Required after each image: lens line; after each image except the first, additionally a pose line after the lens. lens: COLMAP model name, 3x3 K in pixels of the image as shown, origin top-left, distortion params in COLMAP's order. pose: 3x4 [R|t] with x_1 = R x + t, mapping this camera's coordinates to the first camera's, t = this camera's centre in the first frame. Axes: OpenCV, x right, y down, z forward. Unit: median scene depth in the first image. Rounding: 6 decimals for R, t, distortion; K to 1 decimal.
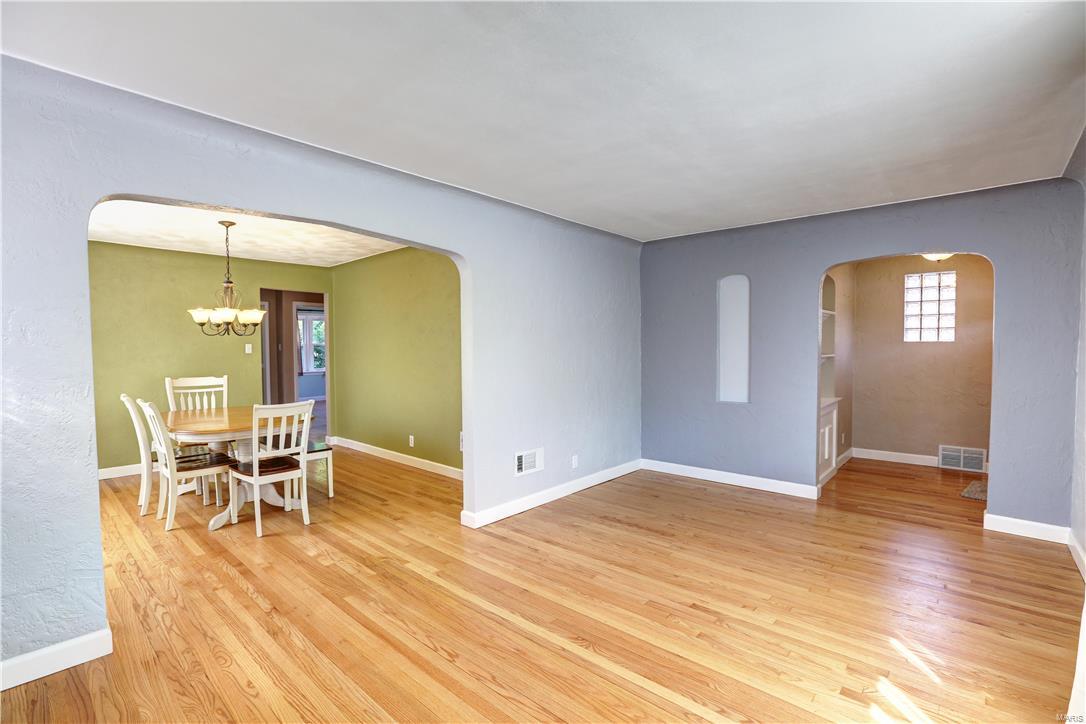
lens RADIAL K [[495.6, 0, 542.5], [0, 495.6, 363.6], [0, 0, 1]] dist [-0.050817, 0.018268]
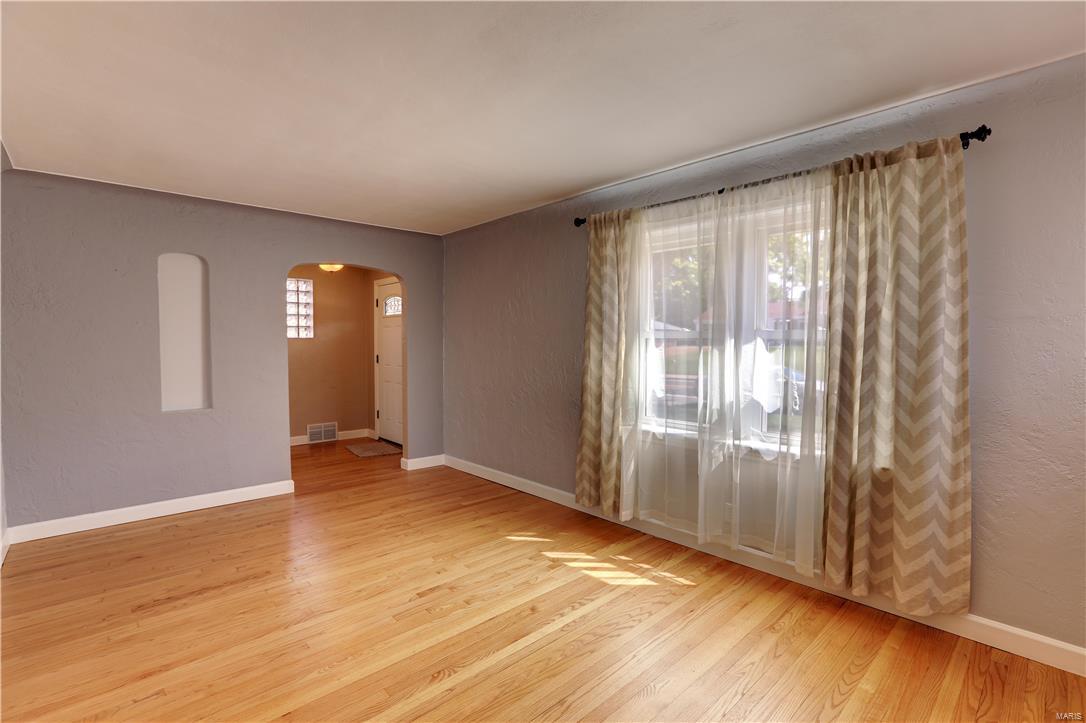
lens RADIAL K [[495.6, 0, 542.5], [0, 495.6, 363.1], [0, 0, 1]] dist [-0.050817, 0.018268]
pose [[0.098017, -0.039364, 0.994406, -0.442946], [0.032653, 0.998807, 0.036319, -0.012630], [-0.994649, 0.028910, 0.099185, 0.416957]]
